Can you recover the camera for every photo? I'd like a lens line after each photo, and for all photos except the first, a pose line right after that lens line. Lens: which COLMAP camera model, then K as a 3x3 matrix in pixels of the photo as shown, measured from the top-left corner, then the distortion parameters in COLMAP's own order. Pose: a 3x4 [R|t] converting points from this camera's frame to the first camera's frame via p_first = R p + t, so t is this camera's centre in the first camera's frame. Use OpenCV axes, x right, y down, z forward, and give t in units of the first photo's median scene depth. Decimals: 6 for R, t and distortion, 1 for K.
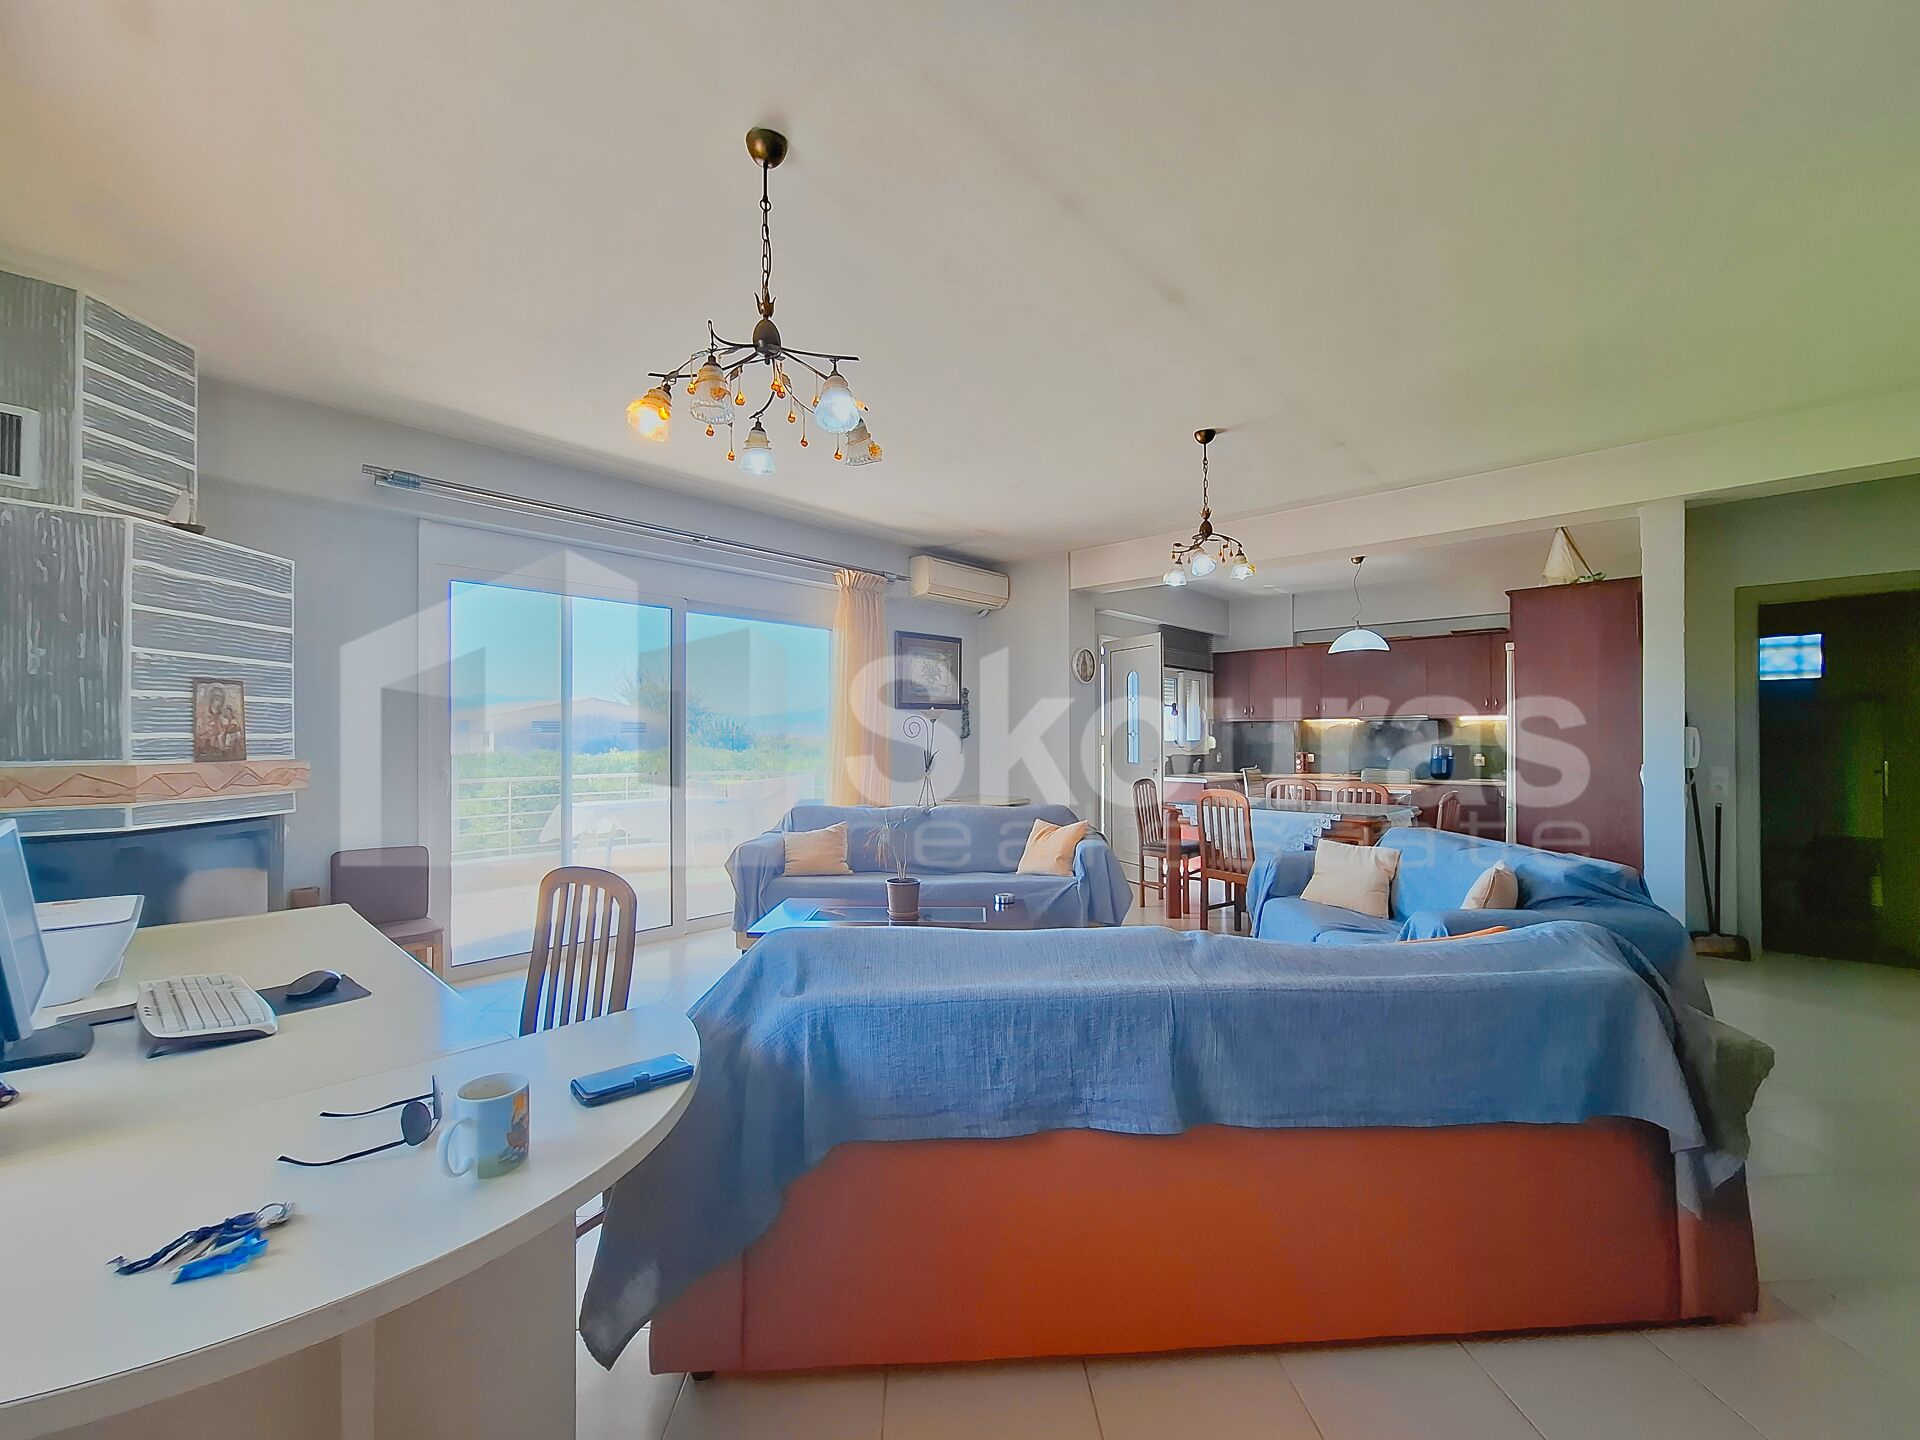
lens RADIAL K [[766.8, 0, 960.8], [0, 766.8, 731.6], [0, 0, 1]] dist [-0.001166, -0.000019]
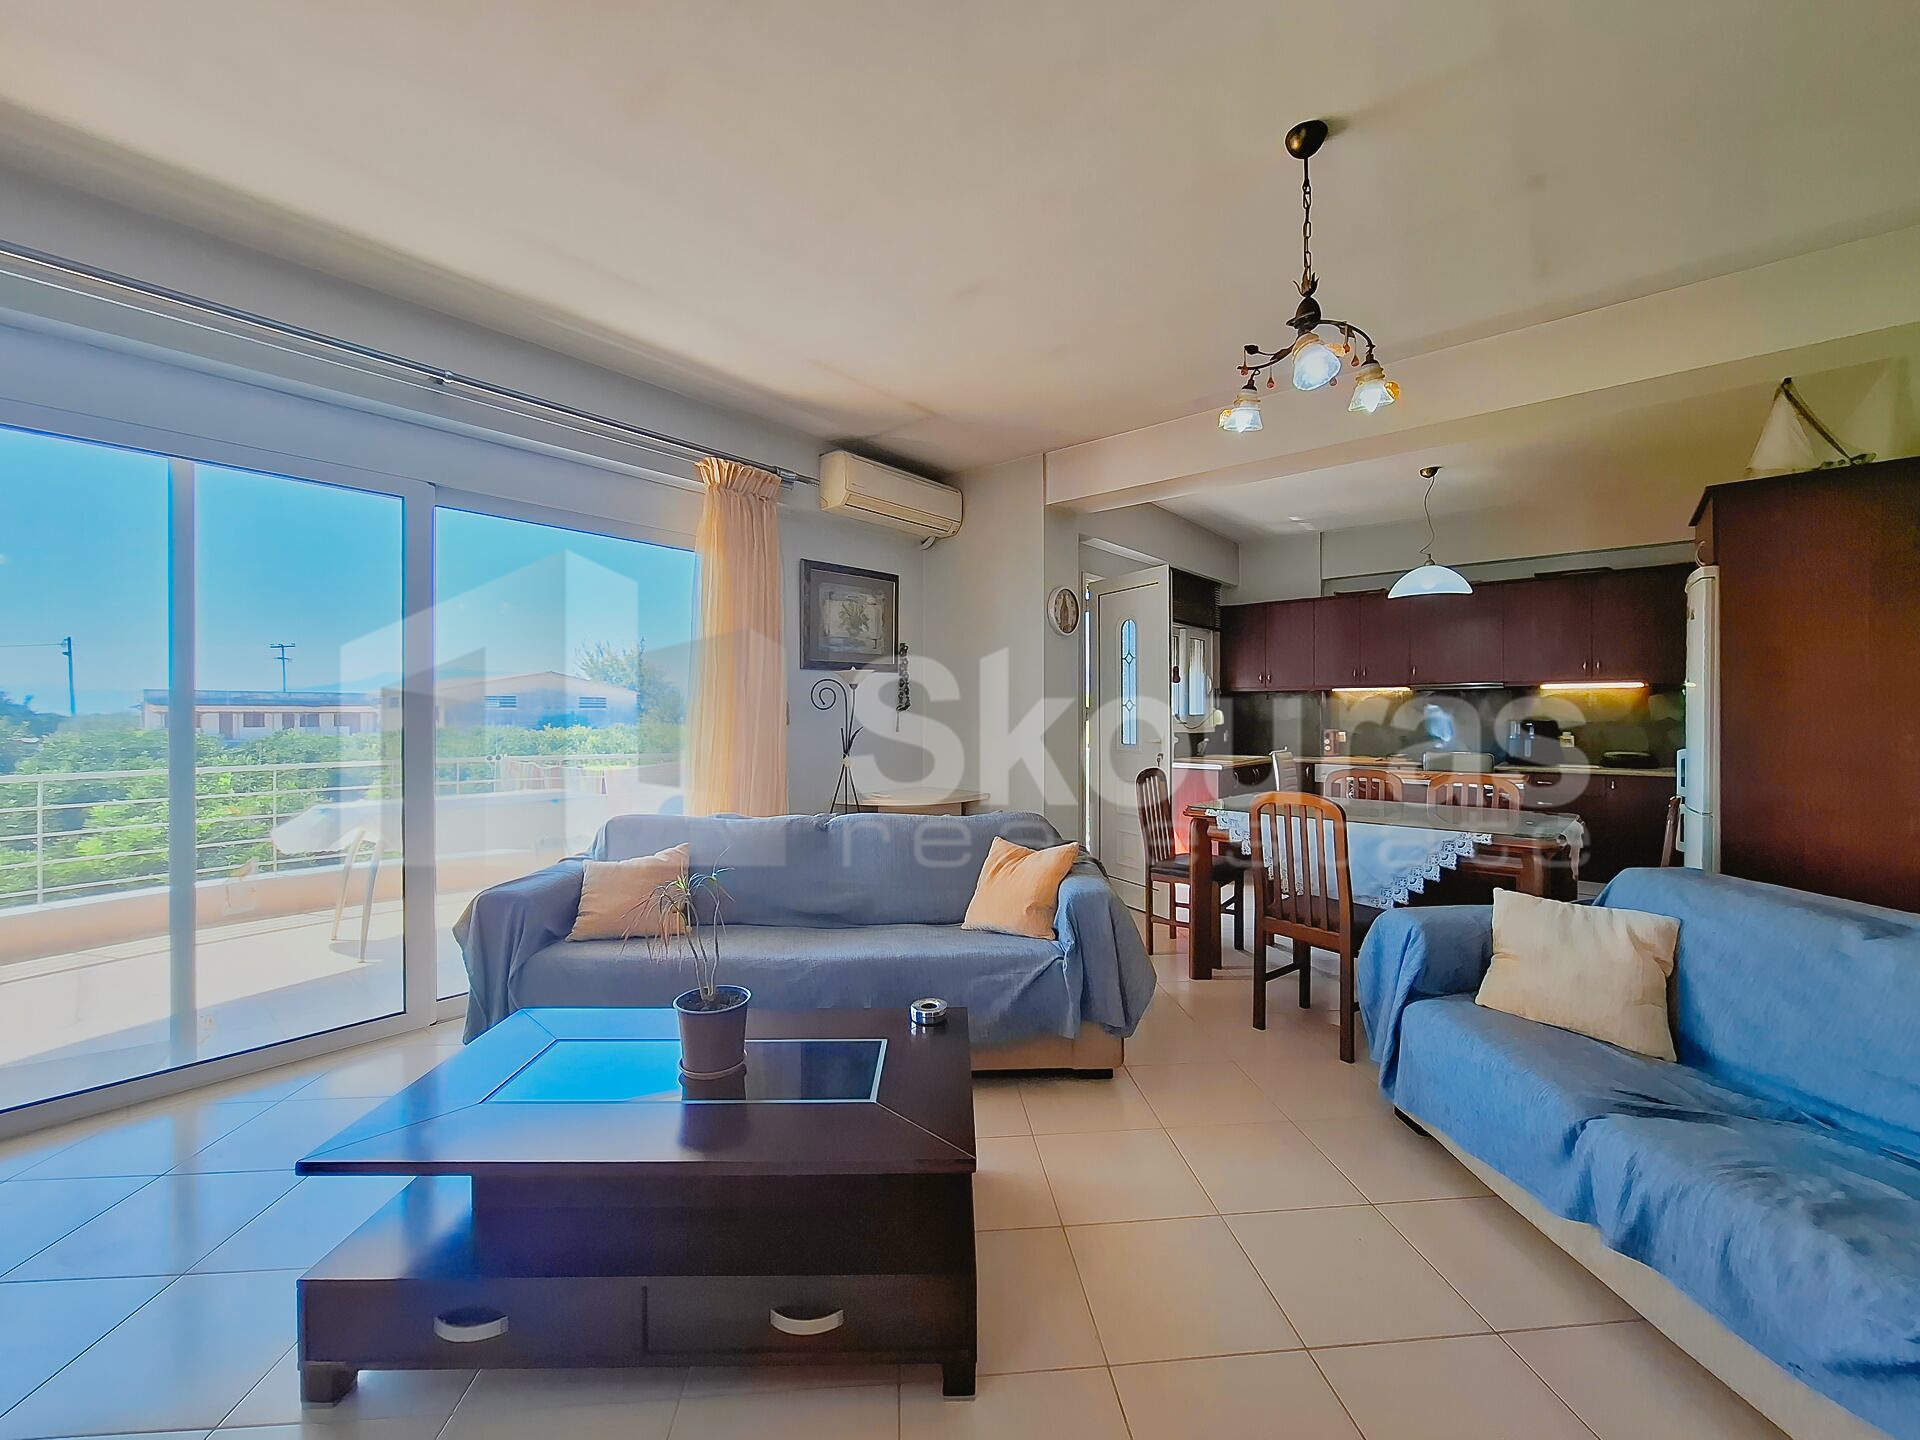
lens RADIAL K [[759.5, 0, 959.5], [0, 759.5, 714.2], [0, 0, 1]] dist [-0.002882, 0.000328]
pose [[0.999291, 0.001212, 0.037624, 0.036064], [-0.001537, 0.999962, 0.008617, 0.005896], [-0.037612, -0.008669, 0.999255, 0.296572]]
